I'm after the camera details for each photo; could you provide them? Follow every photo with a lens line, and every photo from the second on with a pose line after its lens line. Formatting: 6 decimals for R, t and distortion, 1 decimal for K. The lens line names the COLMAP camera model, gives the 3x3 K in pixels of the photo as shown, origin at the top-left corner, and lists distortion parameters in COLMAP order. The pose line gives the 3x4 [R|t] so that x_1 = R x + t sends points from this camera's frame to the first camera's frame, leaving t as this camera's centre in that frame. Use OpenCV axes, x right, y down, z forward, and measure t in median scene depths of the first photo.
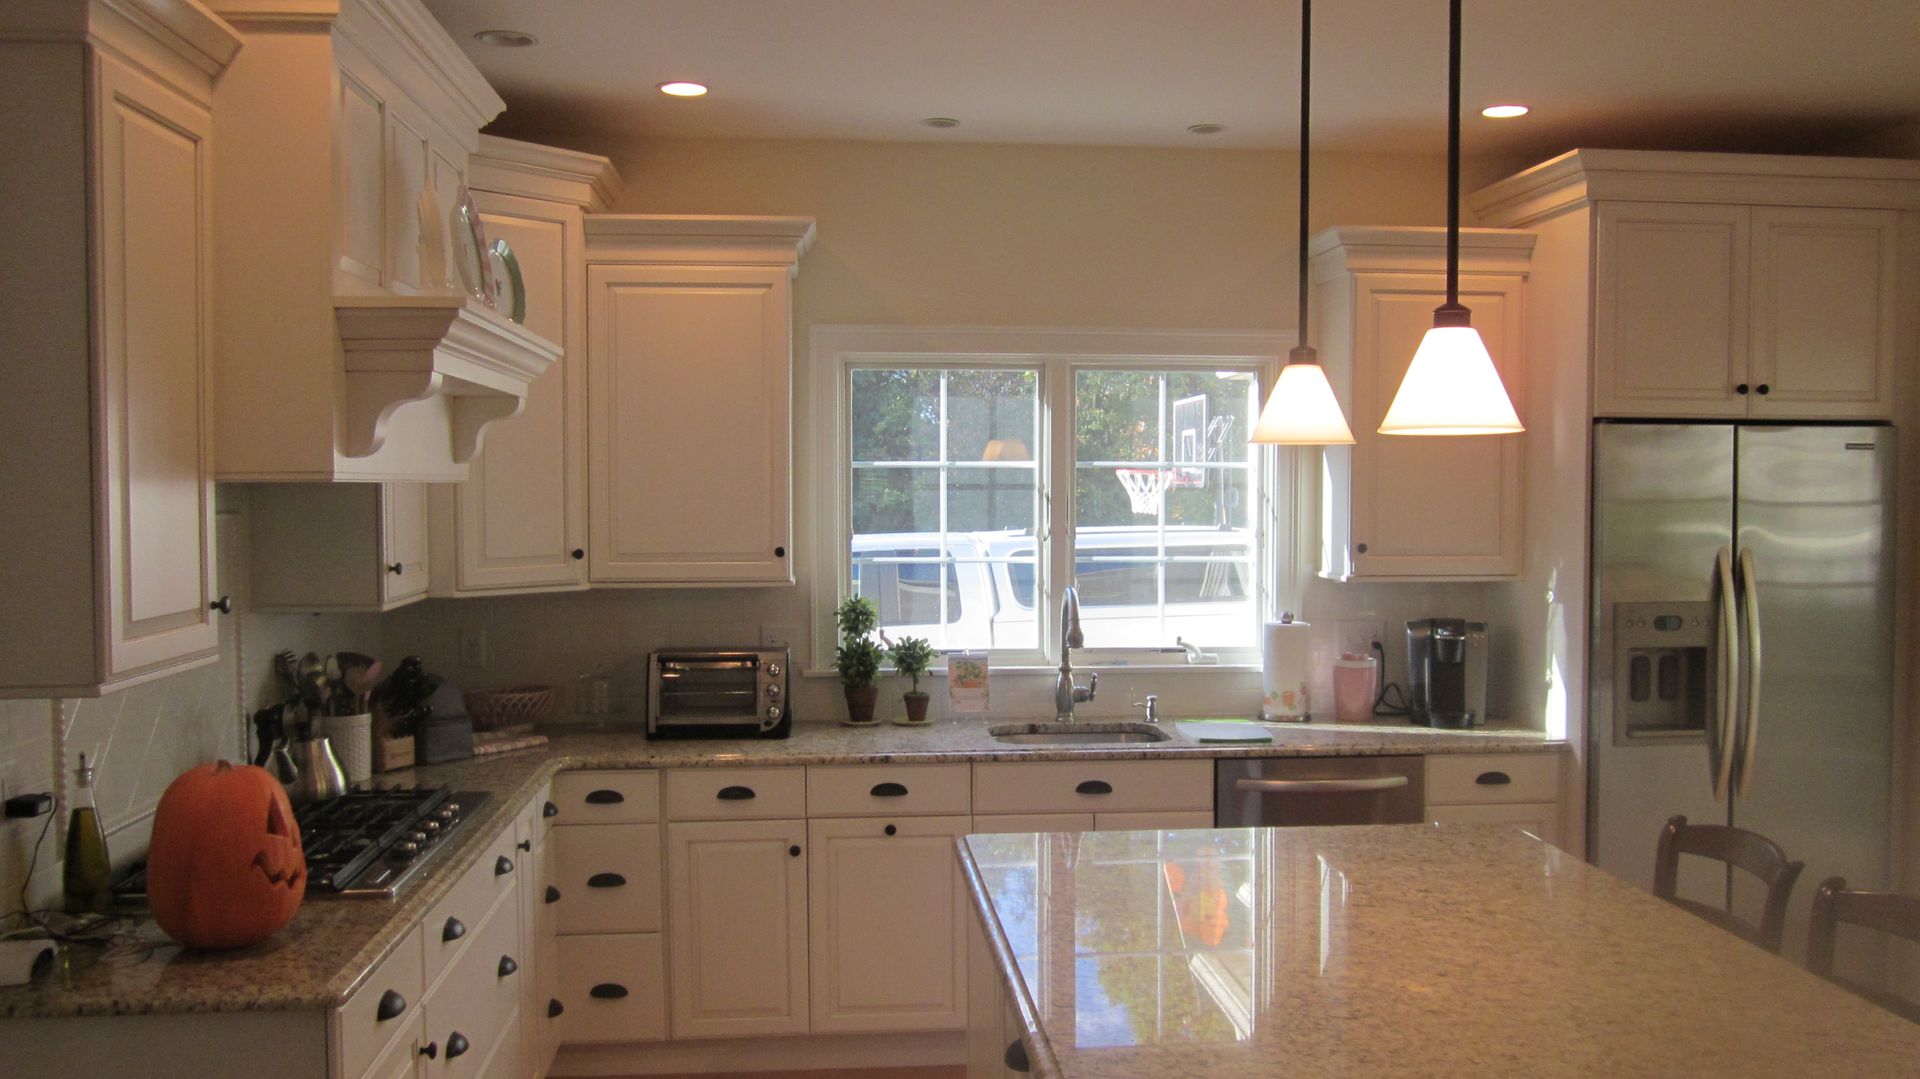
lens RADIAL K [[1579.6, 0, 1006.1], [0, 1579.6, 535.1], [0, 0, 1]] dist [-0.065695, 0.008538]
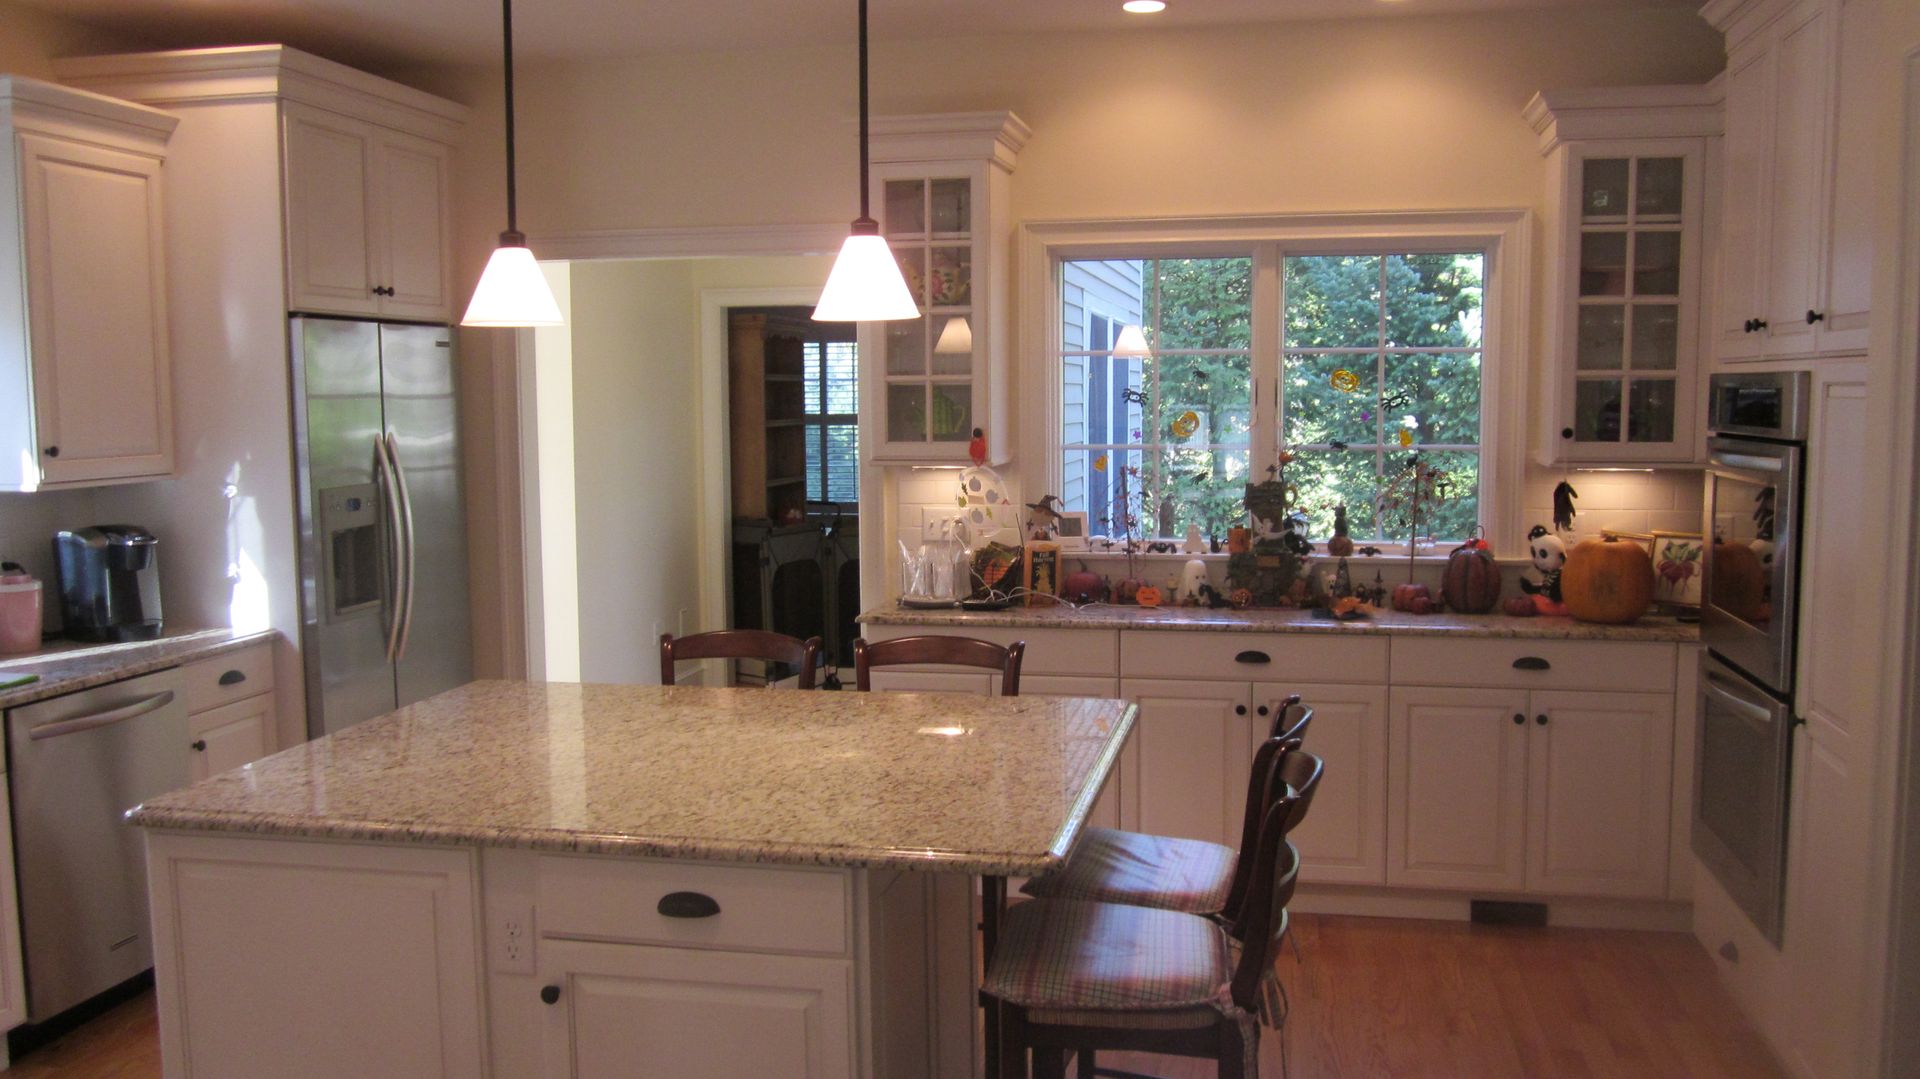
lens RADIAL K [[1579.6, 0, 967.5], [0, 1579.6, 538.8], [0, 0, 1]] dist [-0.065695, 0.008538]
pose [[0.284772, -0.093109, 0.954063, -0.478063], [0.040222, 0.995556, 0.085152, 0.004090], [-0.957751, 0.014126, 0.287251, 0.276636]]
